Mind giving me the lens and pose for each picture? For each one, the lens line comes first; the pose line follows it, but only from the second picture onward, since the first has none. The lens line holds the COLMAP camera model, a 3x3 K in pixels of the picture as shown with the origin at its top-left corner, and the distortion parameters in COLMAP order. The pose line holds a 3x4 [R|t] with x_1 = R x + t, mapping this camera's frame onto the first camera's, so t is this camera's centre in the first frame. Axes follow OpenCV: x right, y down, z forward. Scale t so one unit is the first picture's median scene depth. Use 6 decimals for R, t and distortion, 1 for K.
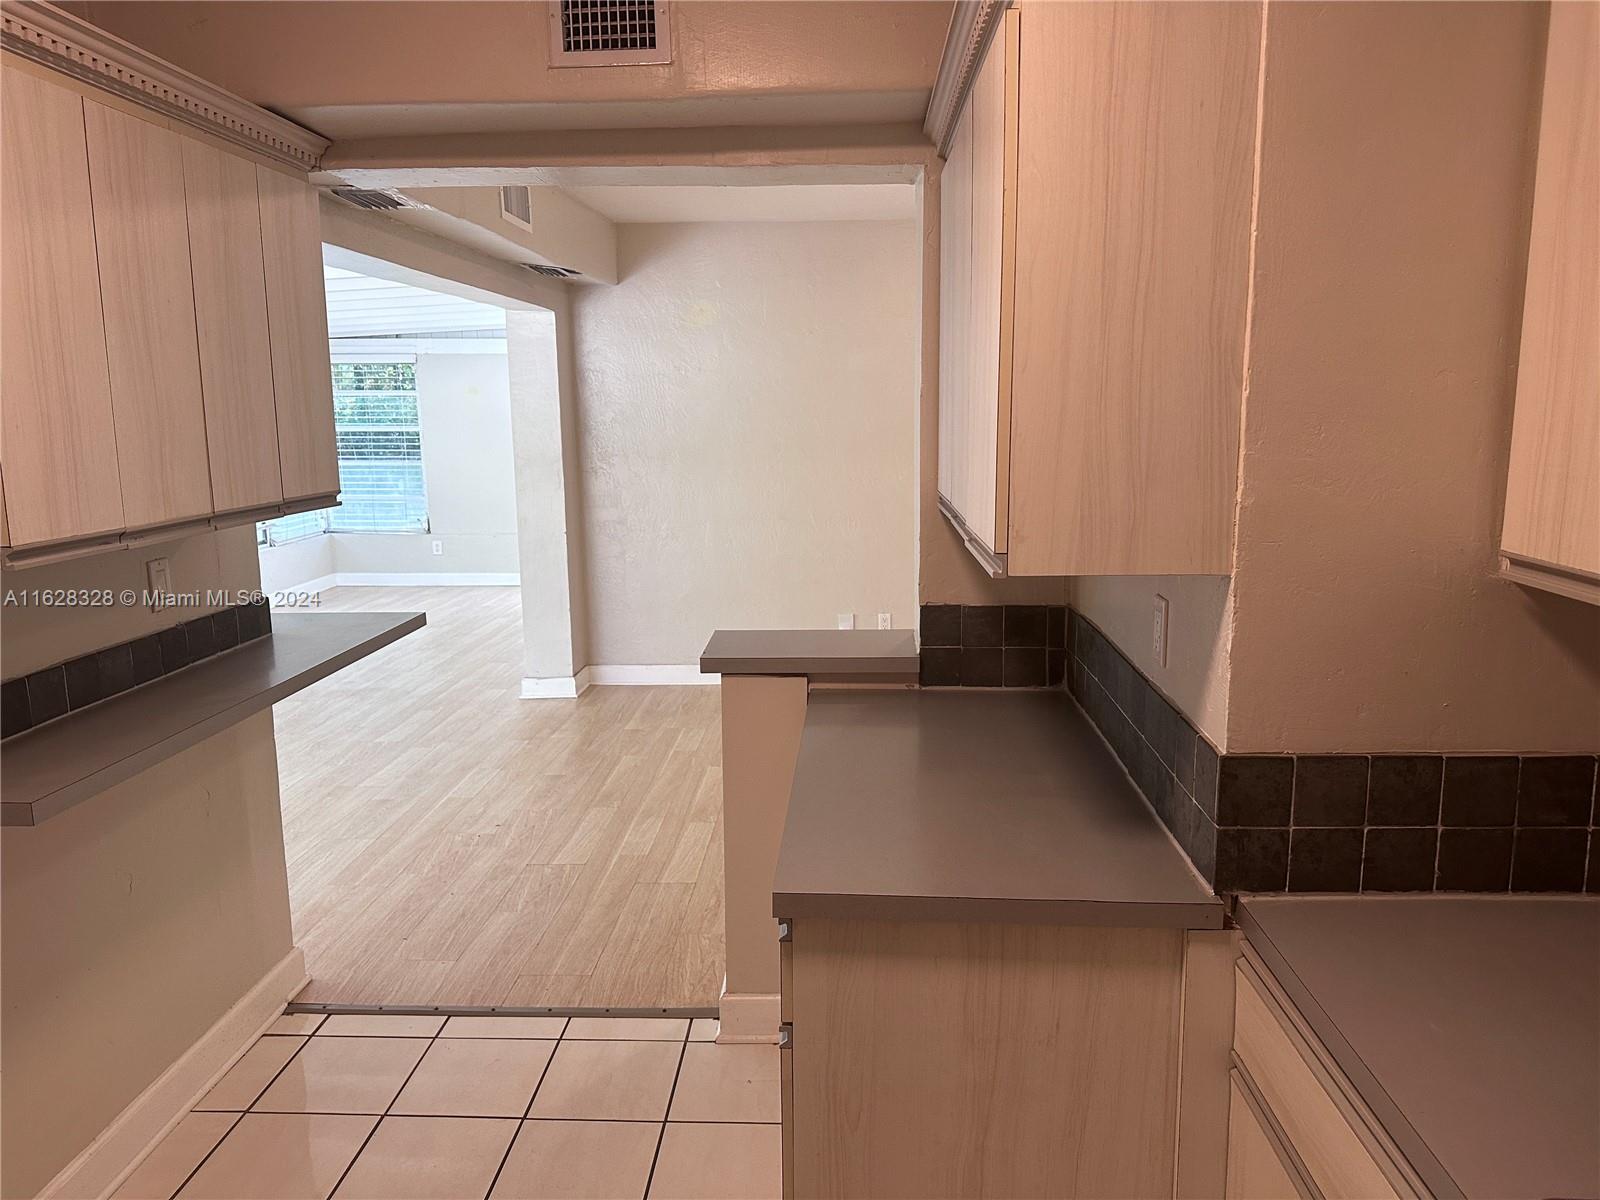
lens RADIAL K [[1103.4, 0, 800.0], [0, 1103.4, 600.0], [0, 0, 1]] dist [0.090652, -0.118190]
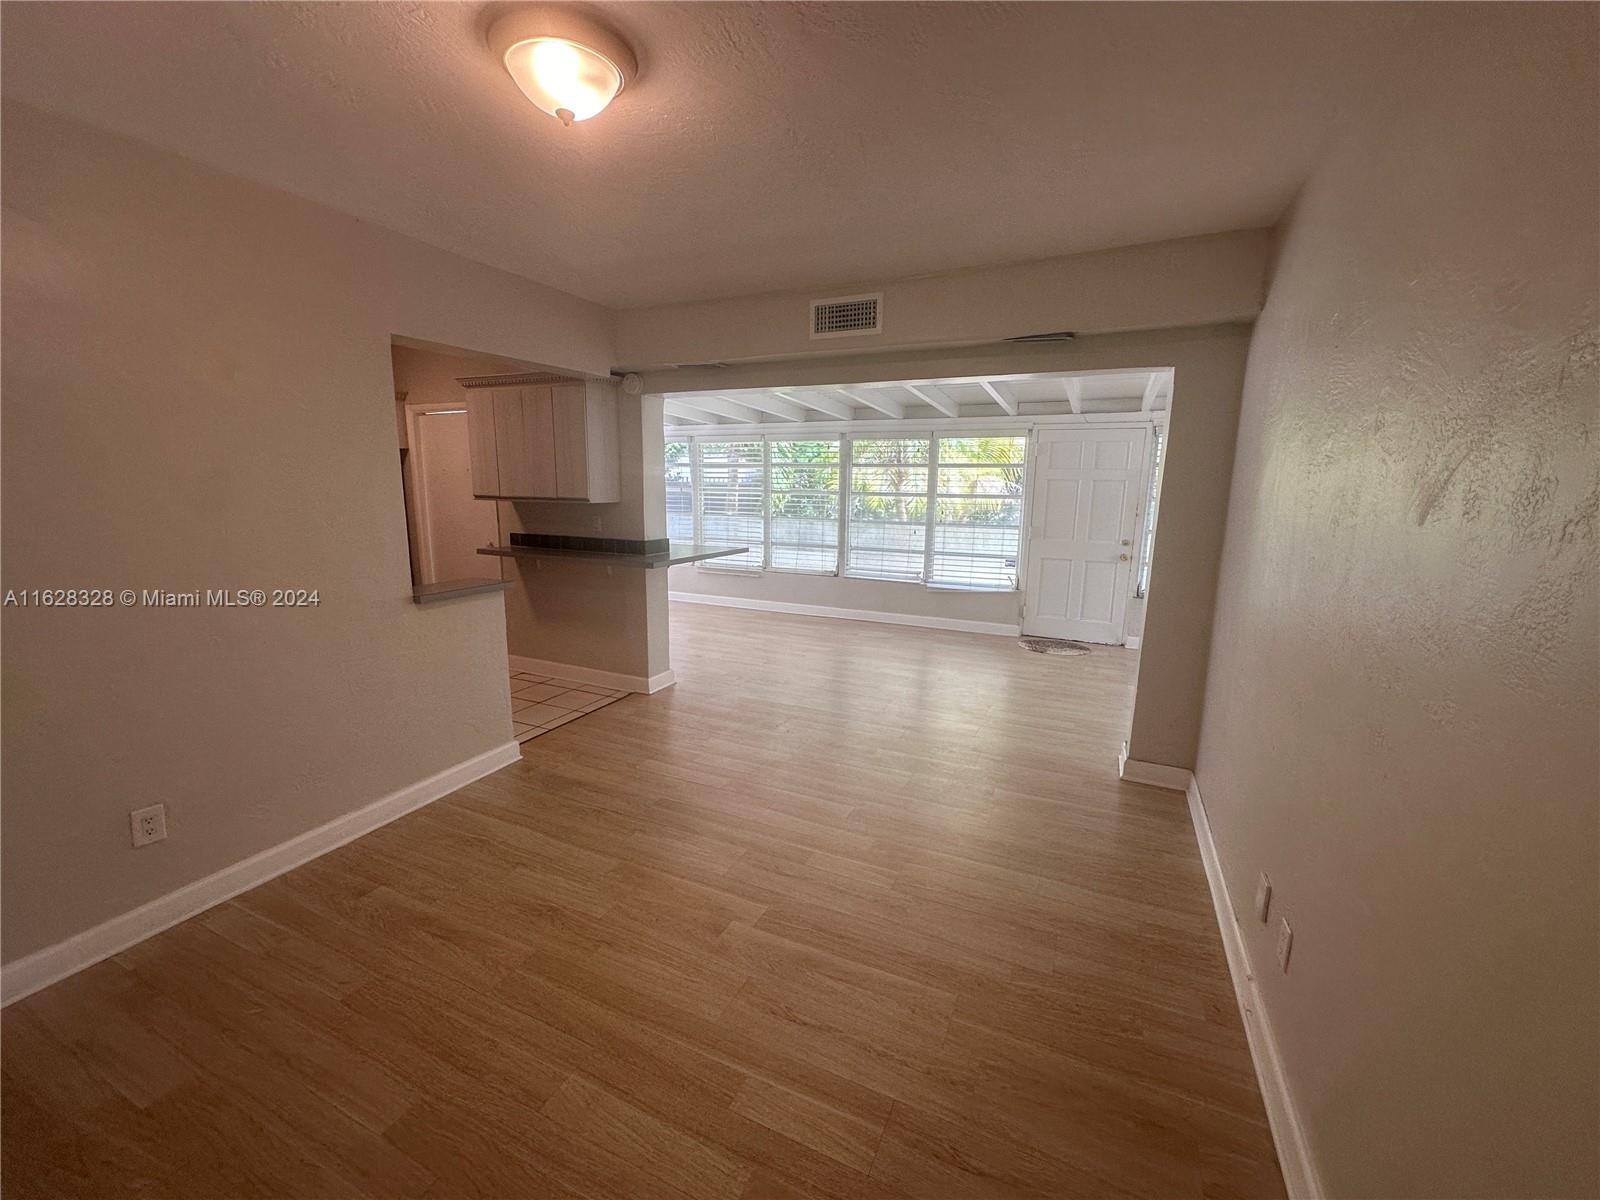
lens RADIAL K [[652.5, 0, 800.0], [0, 652.5, 600.0], [0, 0, 1]] dist [0.018009, 0.000149]
pose [[-0.381836, 0.161003, -0.910099, 0.354379], [-0.180029, 0.952892, 0.244105, -0.133480], [0.906527, 0.257052, -0.334863, 0.858005]]
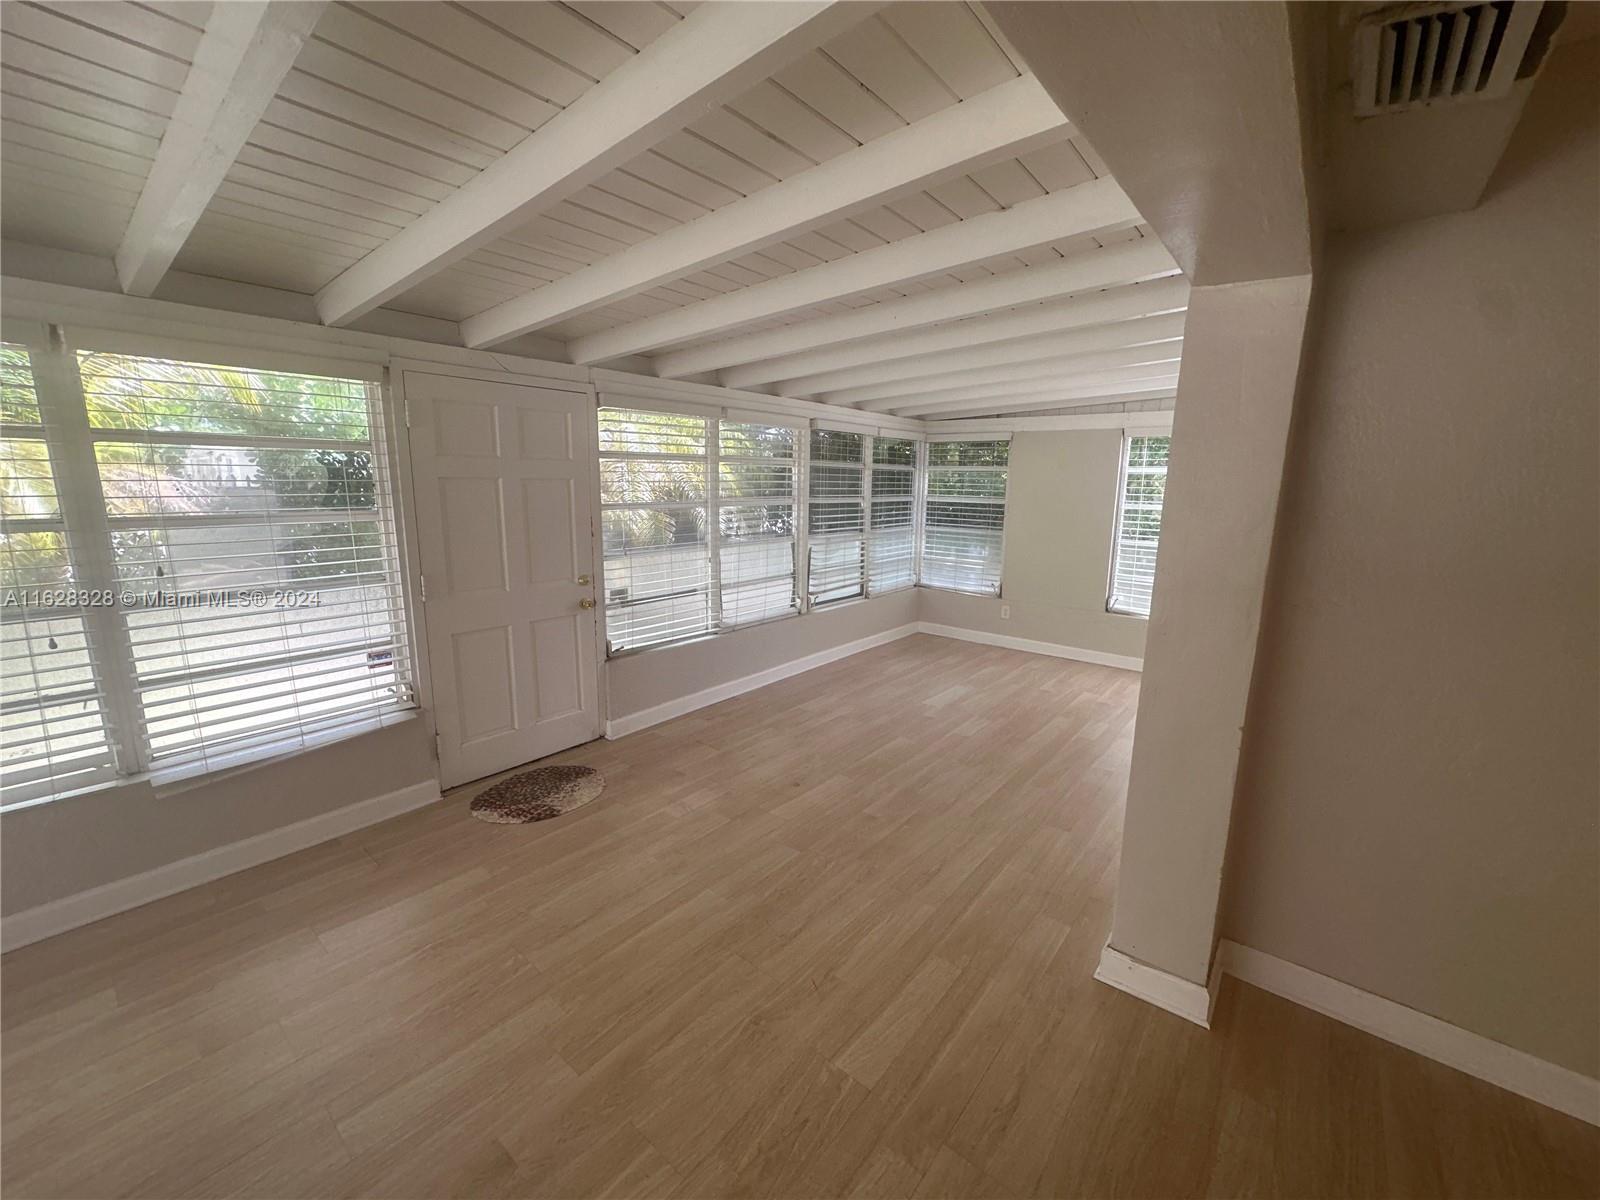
lens RADIAL K [[652.5, 0, 800.0], [0, 652.5, 600.0], [0, 0, 1]] dist [0.018009, 0.000149]
pose [[0.805022, 0.130700, -0.578668, -0.194705], [-0.127390, 0.990759, 0.046557, -0.100993], [0.579406, 0.036237, 0.814233, 0.591710]]
